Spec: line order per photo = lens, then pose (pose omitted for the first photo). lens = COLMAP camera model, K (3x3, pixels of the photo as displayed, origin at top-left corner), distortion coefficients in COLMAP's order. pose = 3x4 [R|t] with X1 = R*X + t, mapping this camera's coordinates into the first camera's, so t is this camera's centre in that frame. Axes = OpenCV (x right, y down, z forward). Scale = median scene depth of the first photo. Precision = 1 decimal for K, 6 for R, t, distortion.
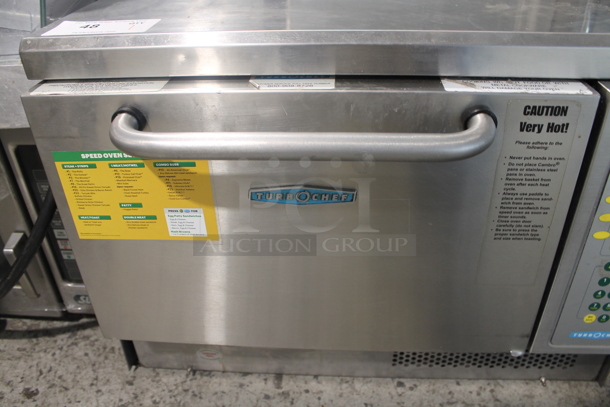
lens RADIAL K [[505.0, 0, 307.4], [0, 505.0, 203.5], [0, 0, 1]] dist [-0.147888, 0.103180]
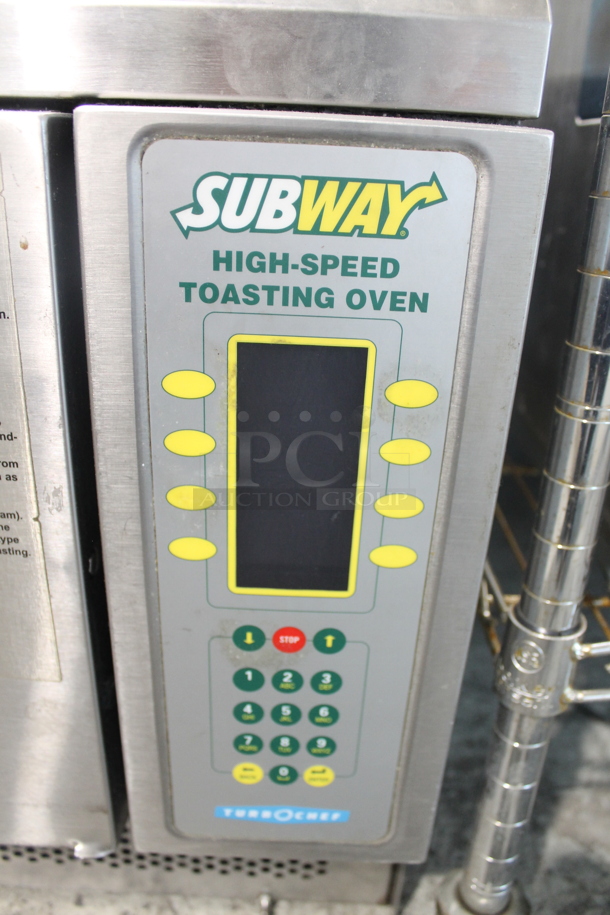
lens RADIAL K [[757.5, 0, 296.6], [0, 757.5, 463.4], [0, 0, 1]] dist [-0.147888, 0.103180]
pose [[0.995822, 0.041452, 0.081359, 0.469305], [-0.031370, 0.992096, -0.121501, 0.050063], [-0.085753, 0.118441, 0.989251, 0.310566]]
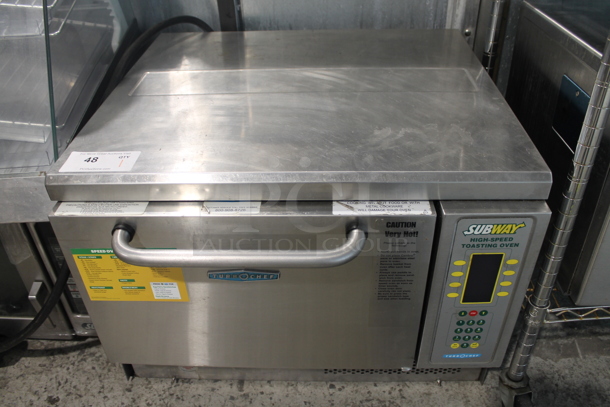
lens RADIAL K [[505.0, 0, 304.8], [0, 505.0, 202.8], [0, 0, 1]] dist [-0.147888, 0.103180]
pose [[0.999415, -0.022150, 0.026043, 0.098337], [0.020665, 0.998220, 0.055943, -0.222514], [-0.027236, -0.055372, 0.998094, -0.333339]]
